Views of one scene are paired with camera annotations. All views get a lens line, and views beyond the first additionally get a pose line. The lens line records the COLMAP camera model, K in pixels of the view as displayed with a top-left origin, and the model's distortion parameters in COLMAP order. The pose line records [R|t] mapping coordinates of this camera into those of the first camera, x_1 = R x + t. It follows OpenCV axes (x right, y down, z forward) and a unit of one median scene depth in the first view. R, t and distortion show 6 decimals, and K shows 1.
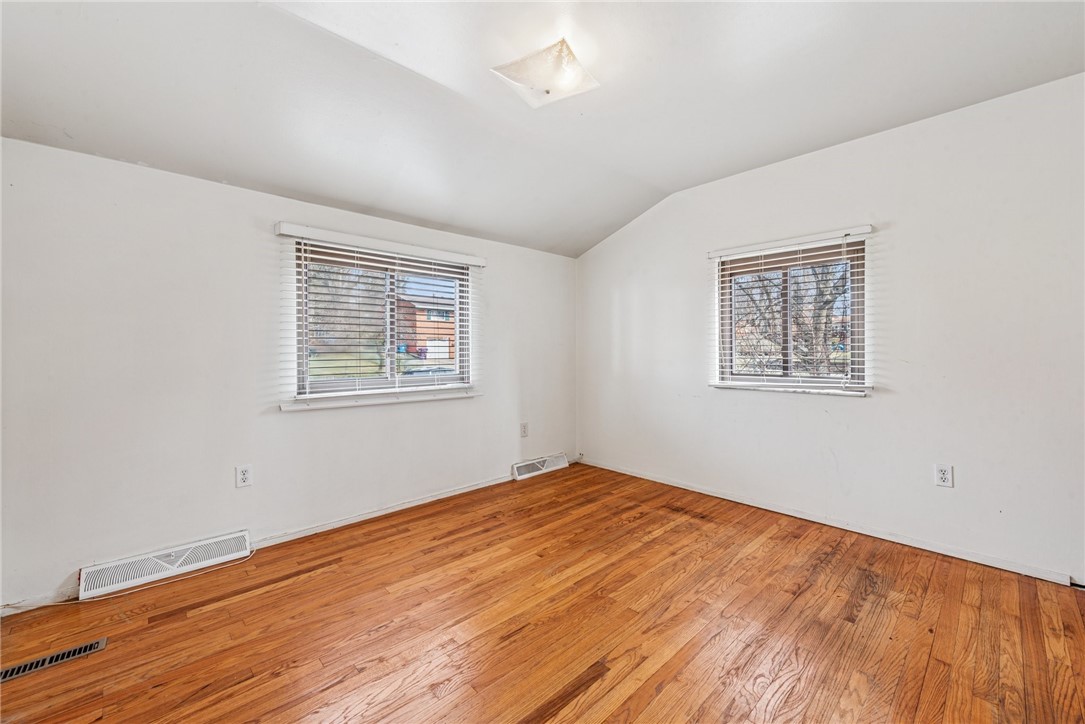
lens RADIAL K [[431.0, 0, 542.4], [0, 431.0, 357.9], [0, 0, 1]] dist [0.005644, -0.000726]
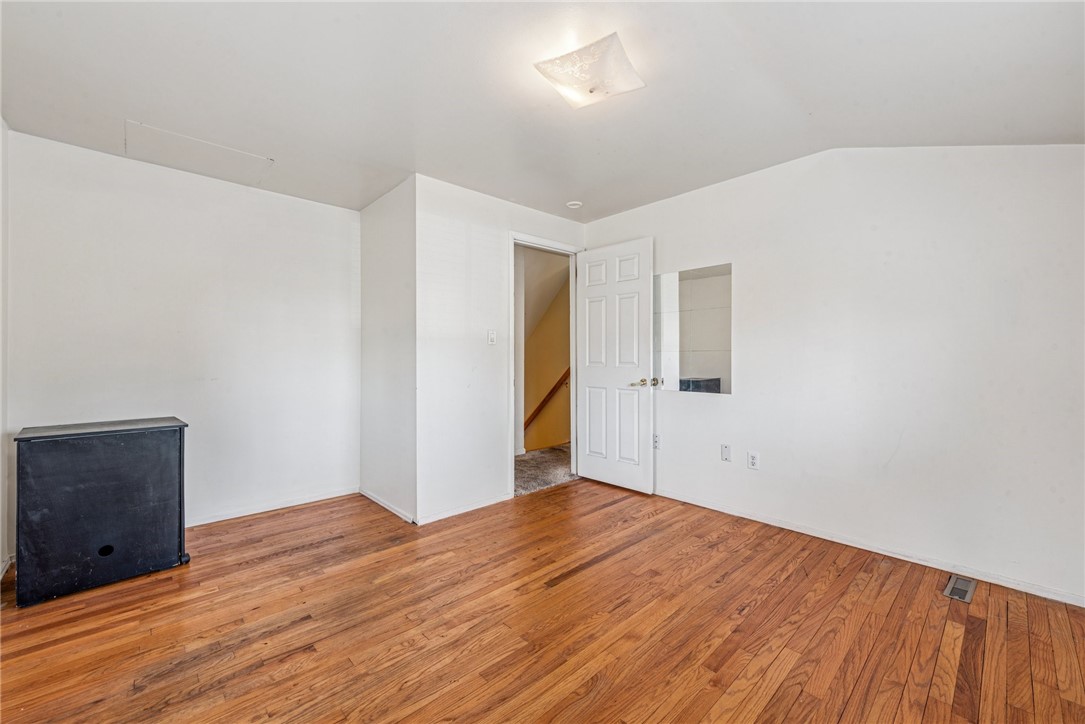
lens RADIAL K [[431.0, 0, 542.3], [0, 431.0, 357.9], [0, 0, 1]] dist [0.005644, -0.000726]
pose [[-0.999934, 0.007932, 0.008334, 0.110499], [0.008093, 0.999776, 0.019538, -0.040333], [-0.008177, 0.019604, -0.999774, 1.846017]]
